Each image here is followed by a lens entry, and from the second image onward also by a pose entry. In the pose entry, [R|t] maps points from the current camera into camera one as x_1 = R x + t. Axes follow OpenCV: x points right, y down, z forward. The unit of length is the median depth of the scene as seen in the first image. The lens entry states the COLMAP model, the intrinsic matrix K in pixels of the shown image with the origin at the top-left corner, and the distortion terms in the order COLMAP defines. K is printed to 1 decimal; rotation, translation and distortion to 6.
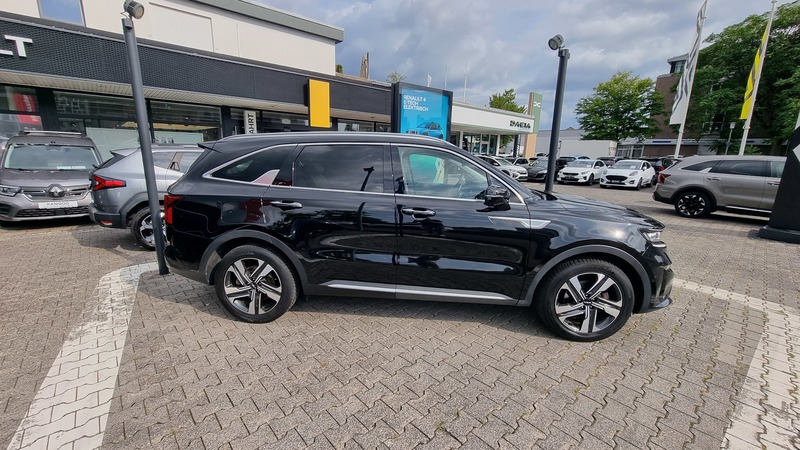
lens RADIAL K [[331.6, 0, 399.4], [0, 331.6, 230.9], [0, 0, 1]] dist [-0.001444, -0.002308]
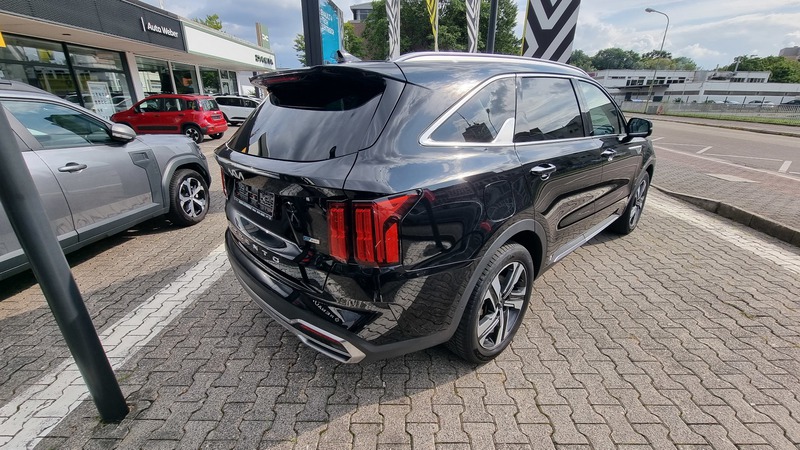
lens RADIAL K [[331.6, 0, 399.5], [0, 331.6, 224.3], [0, 0, 1]] dist [-0.001444, -0.002308]
pose [[0.677001, -0.282469, 0.679619, -1.086752], [0.180364, 0.958935, 0.218891, -0.181334], [-0.713540, -0.025611, 0.700146, 0.771603]]
